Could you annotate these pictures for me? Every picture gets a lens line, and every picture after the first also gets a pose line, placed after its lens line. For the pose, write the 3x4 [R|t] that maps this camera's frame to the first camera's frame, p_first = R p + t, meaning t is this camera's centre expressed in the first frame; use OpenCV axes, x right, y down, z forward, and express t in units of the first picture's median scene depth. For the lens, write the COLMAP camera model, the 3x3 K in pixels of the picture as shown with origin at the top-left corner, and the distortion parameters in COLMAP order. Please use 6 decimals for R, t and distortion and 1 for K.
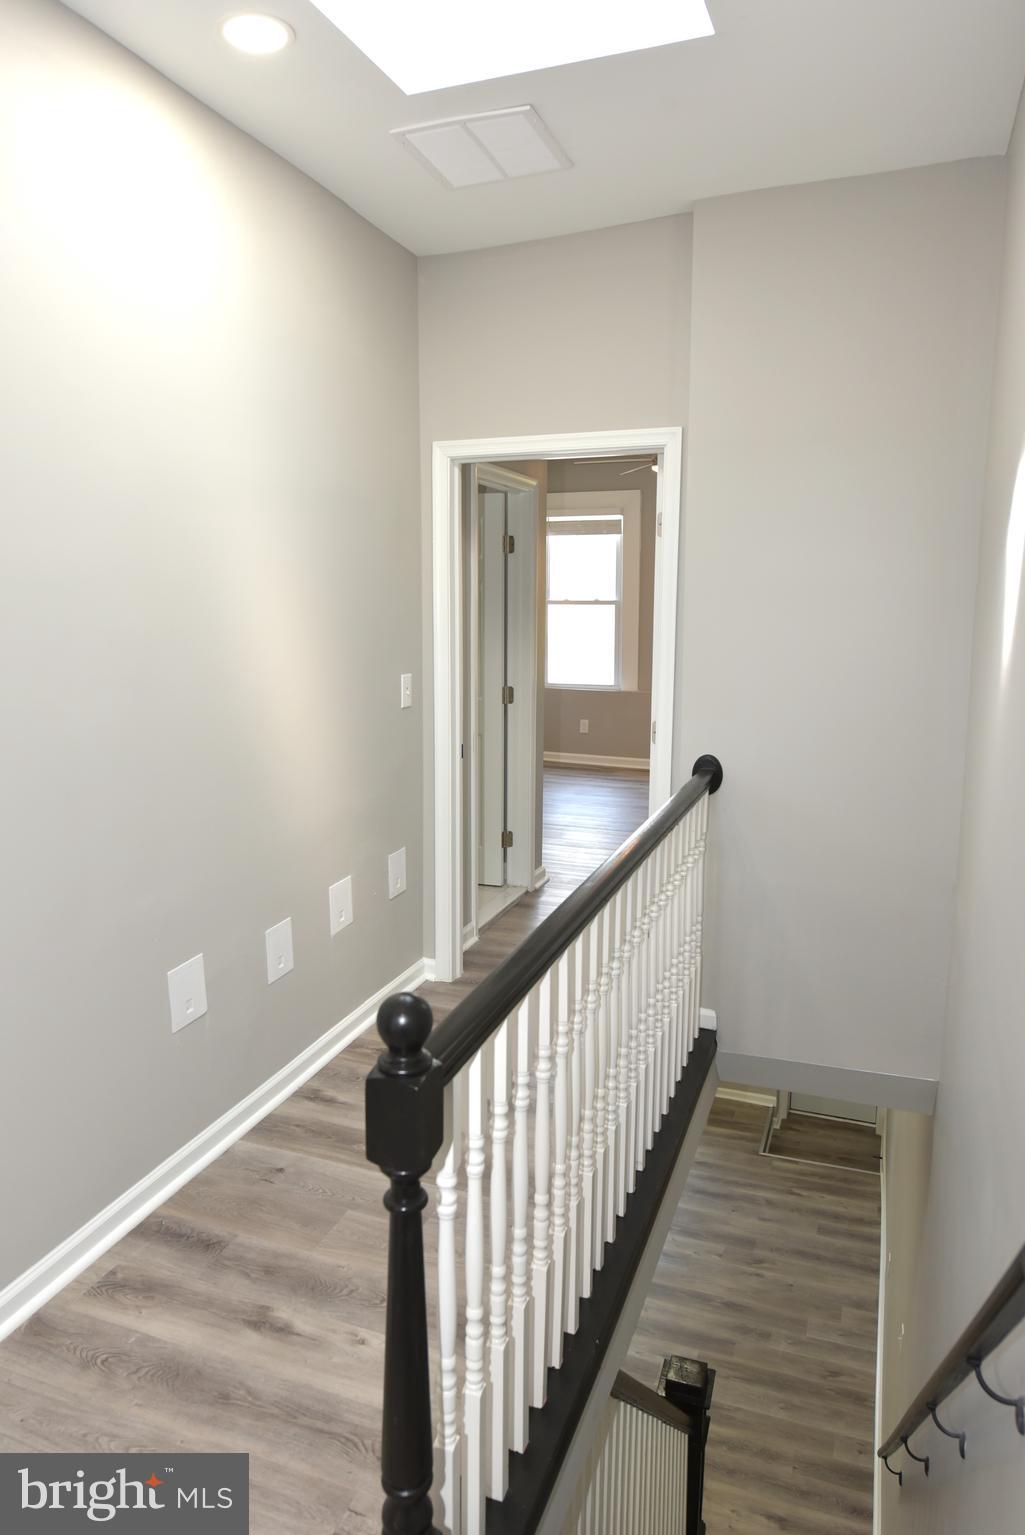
lens RADIAL K [[1005.9, 0, 513.5], [0, 1005.9, 770.3], [0, 0, 1]] dist [-0.004455, 0.000954]
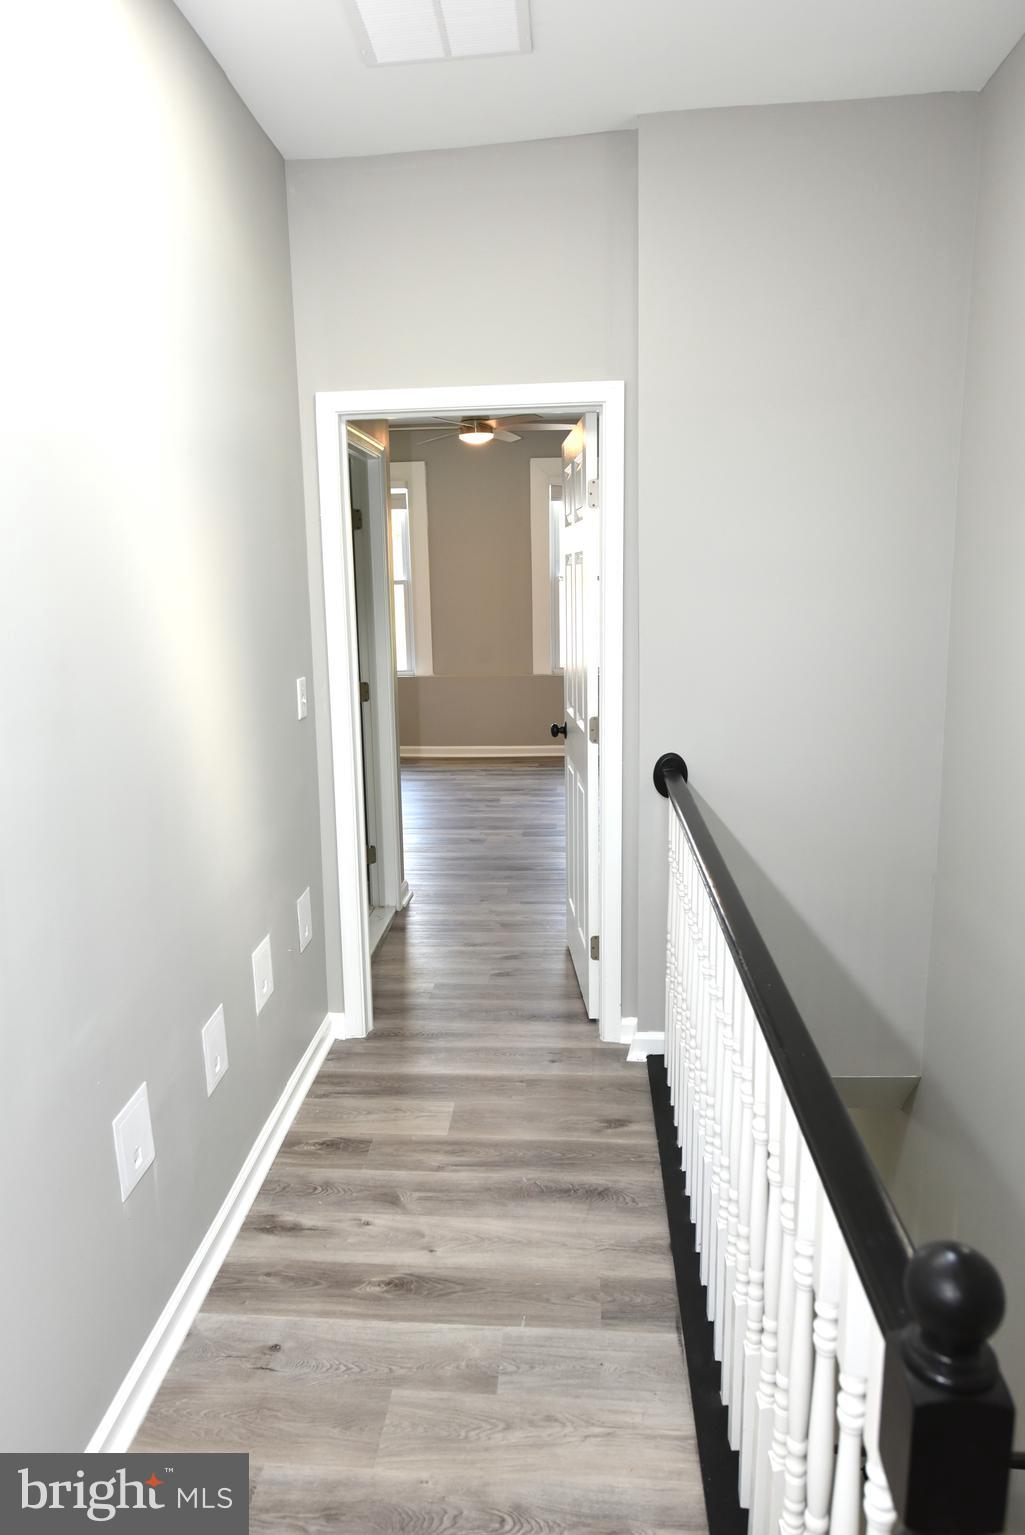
lens RADIAL K [[1005.9, 0, 506.8], [0, 1005.9, 768.4], [0, 0, 1]] dist [-0.004455, 0.000954]
pose [[0.960476, -0.074194, 0.268292, -0.218133], [0.068932, 0.997200, 0.028993, -0.044318], [-0.269692, -0.009353, 0.962901, 0.211516]]
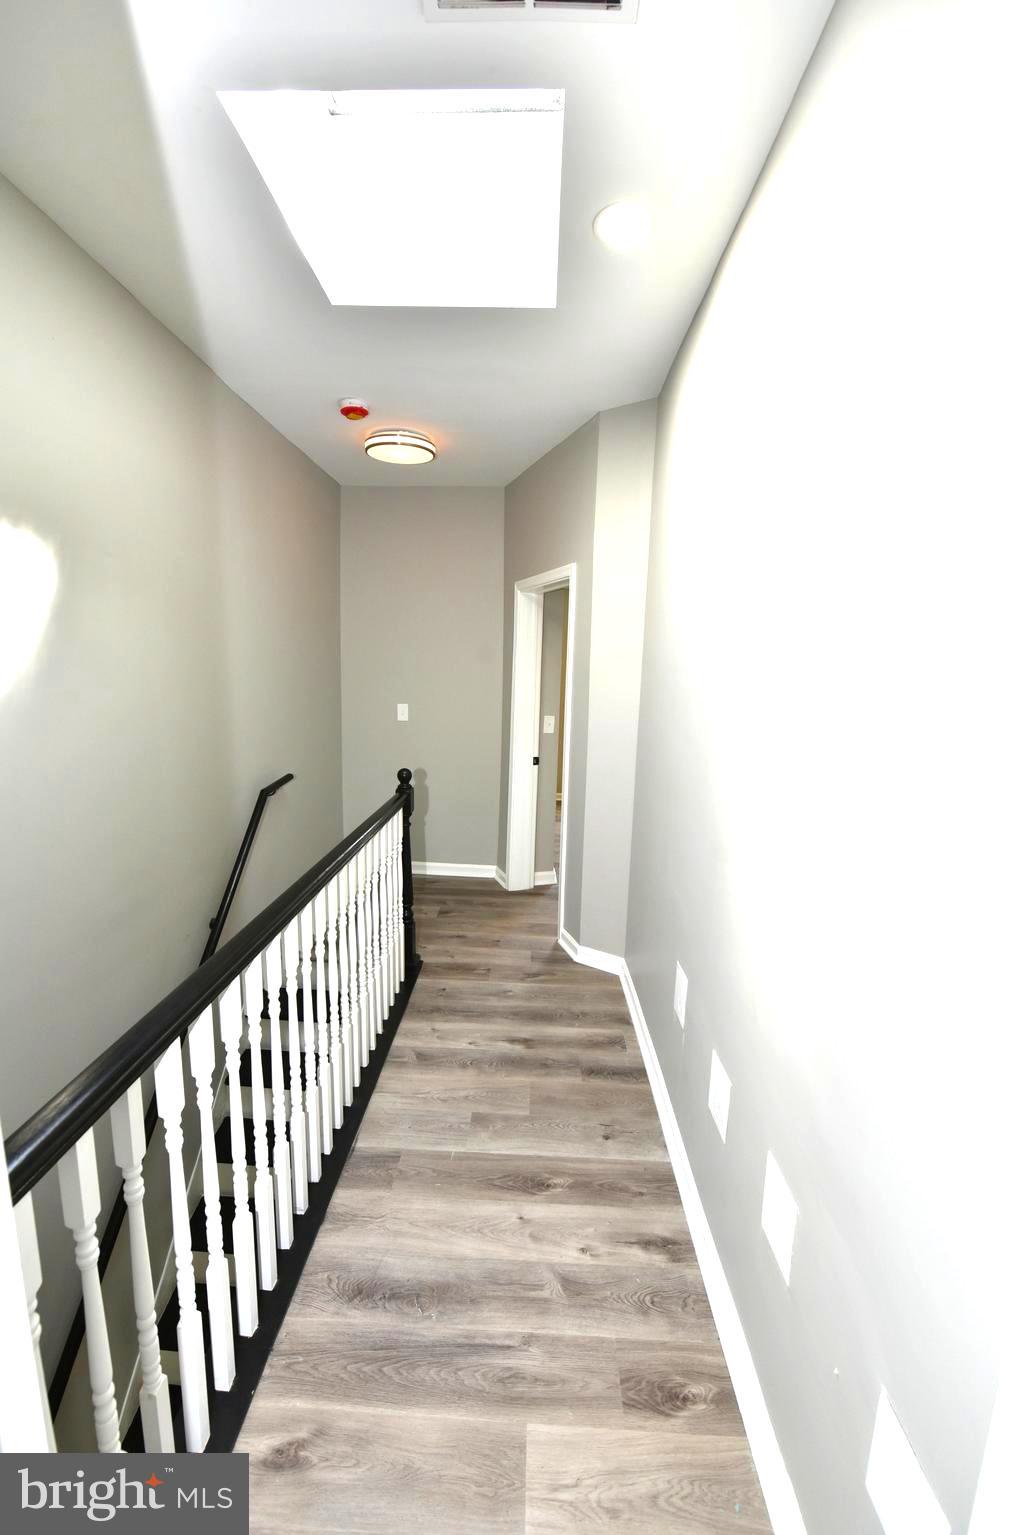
lens RADIAL K [[600.8, 0, 512.7], [0, 600.8, 766.5], [0, 0, 1]] dist [-0.008353, -0.000886]
pose [[-0.952034, 0.025329, -0.304942, 0.085128], [-0.079099, 0.942325, 0.325219, -0.245734], [0.295592, 0.333740, -0.895122, 1.368509]]
